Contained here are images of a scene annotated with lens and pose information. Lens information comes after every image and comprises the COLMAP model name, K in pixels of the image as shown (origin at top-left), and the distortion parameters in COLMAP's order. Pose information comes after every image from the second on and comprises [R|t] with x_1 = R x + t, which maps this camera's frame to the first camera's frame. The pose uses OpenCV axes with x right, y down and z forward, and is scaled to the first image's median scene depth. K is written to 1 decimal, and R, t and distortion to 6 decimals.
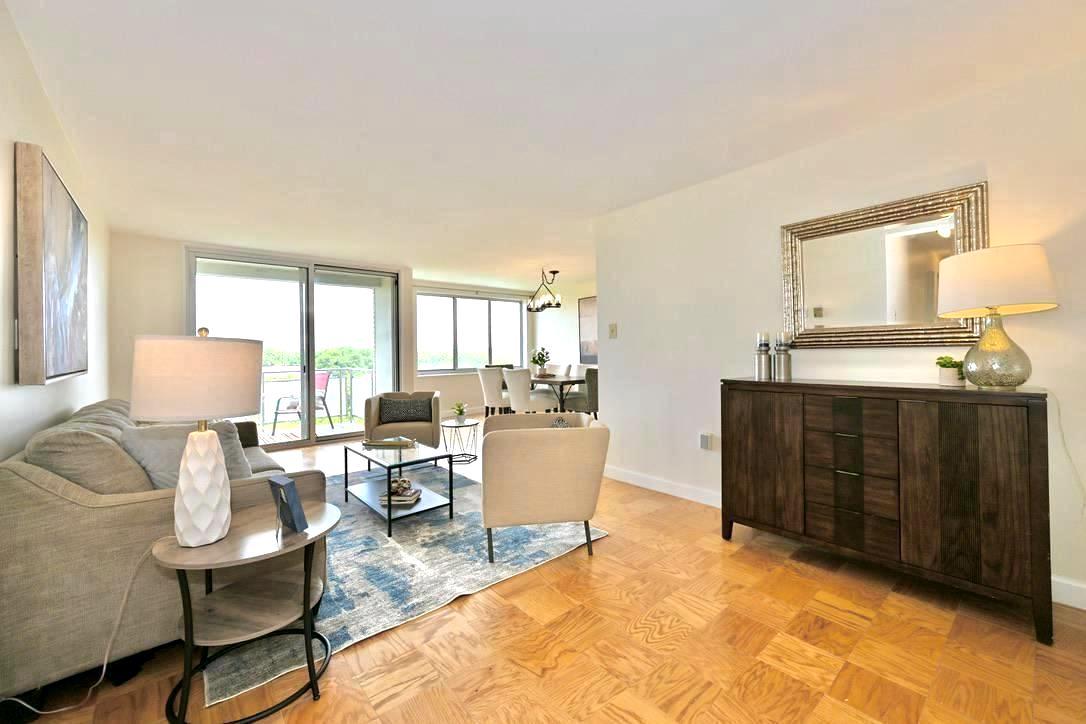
lens RADIAL K [[437.1, 0, 549.8], [0, 437.1, 342.5], [0, 0, 1]] dist [0.000357, 0.000011]
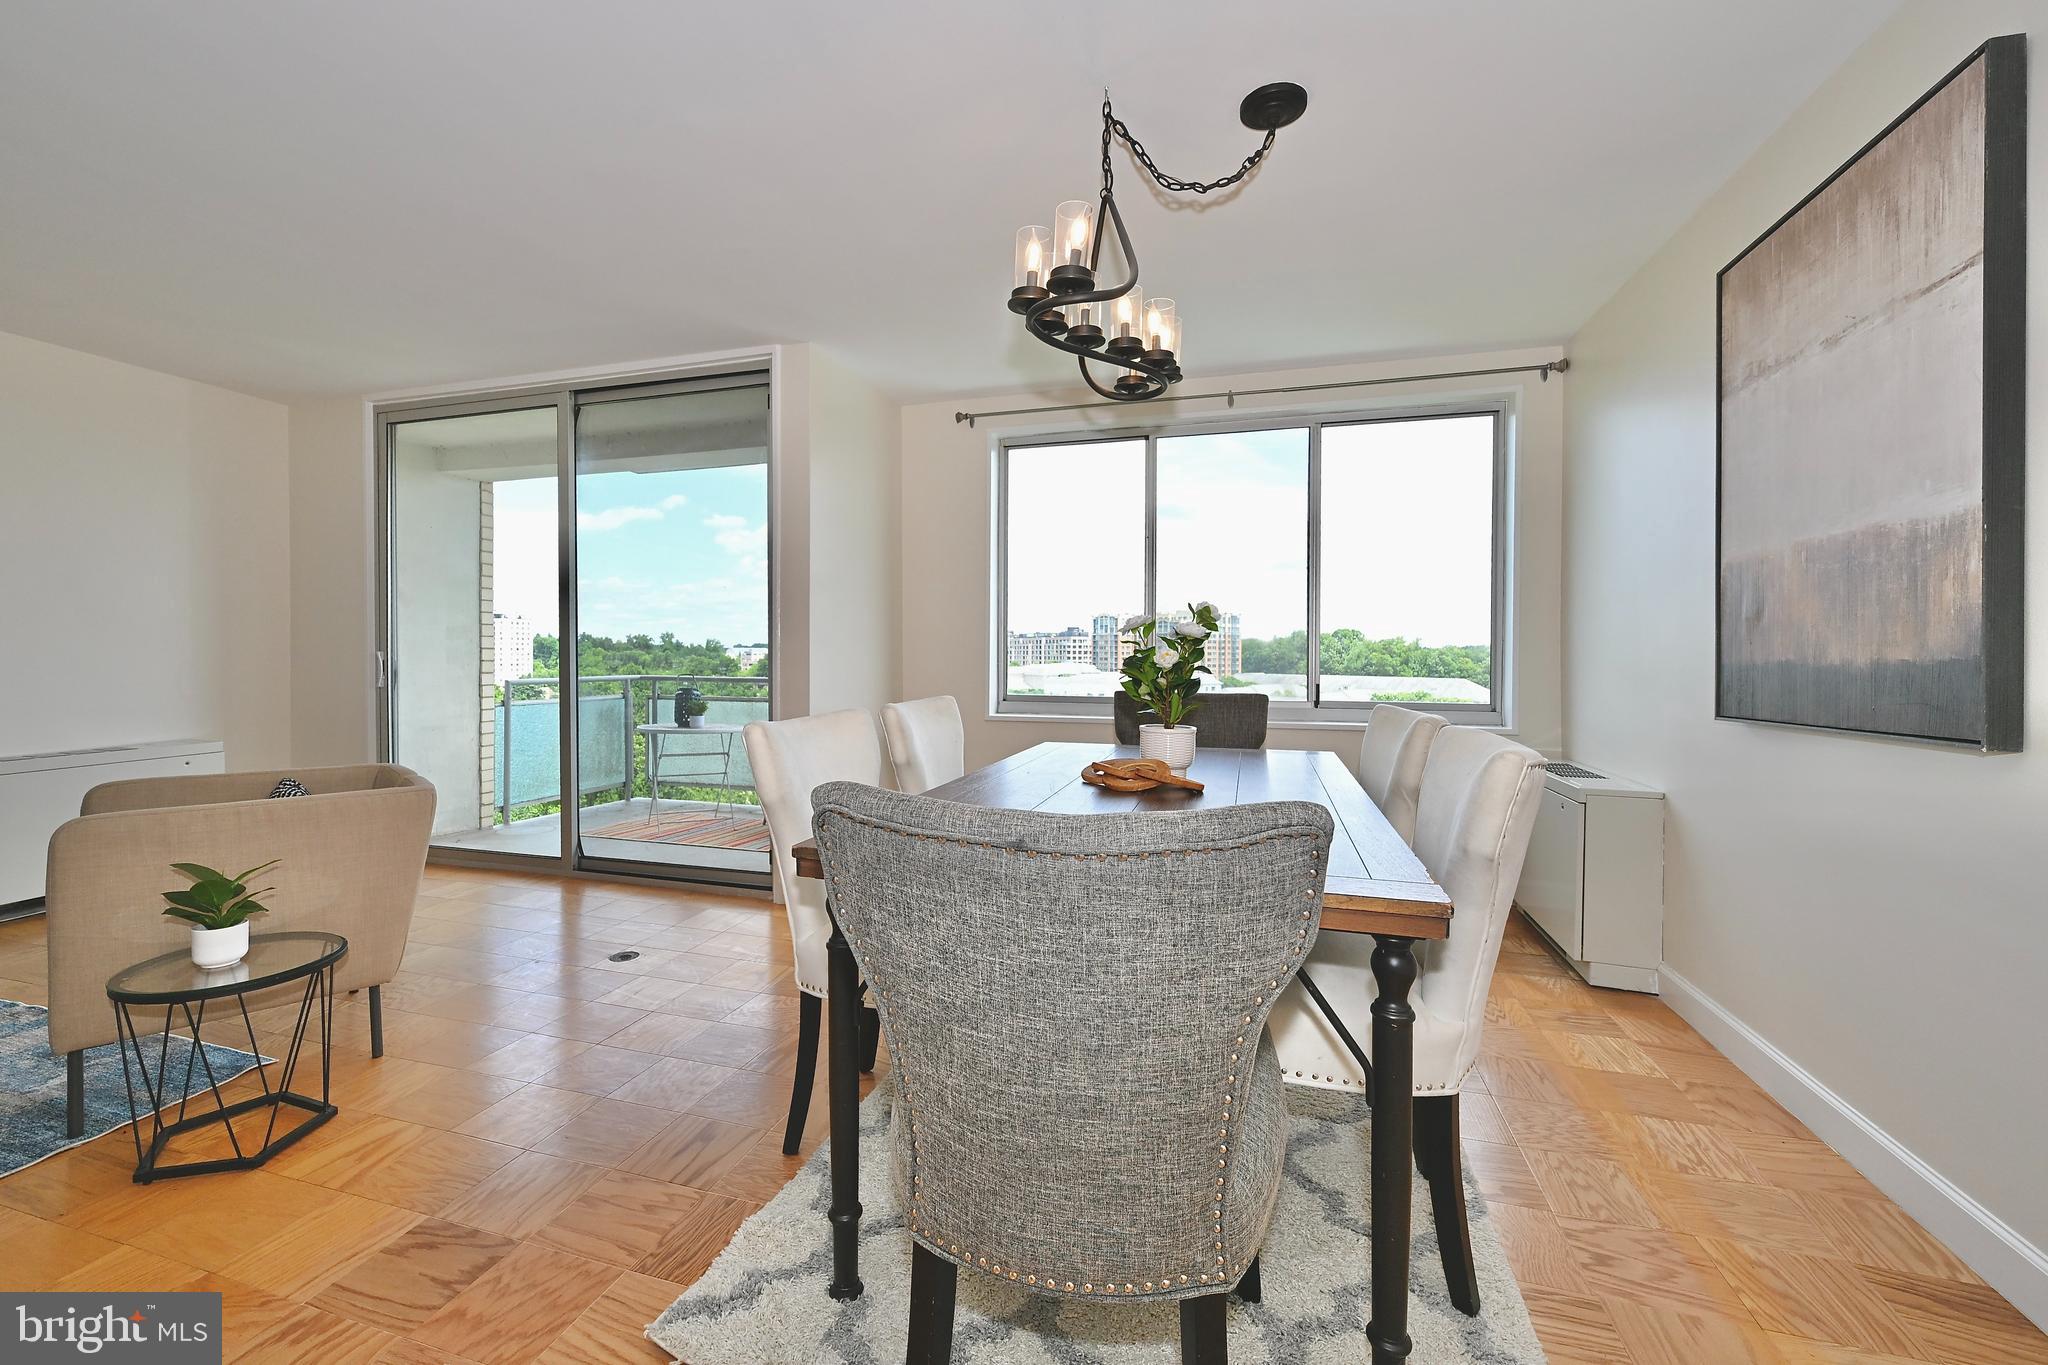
lens RADIAL K [[852.0, 0, 983.8], [0, 852.0, 656.4], [0, 0, 1]] dist [-0.002332, -0.000106]
pose [[0.519485, 0.018750, -0.854274, 0.234813], [0.005443, 0.999666, 0.025251, 0.024976], [0.854462, -0.017767, 0.519210, 0.820339]]
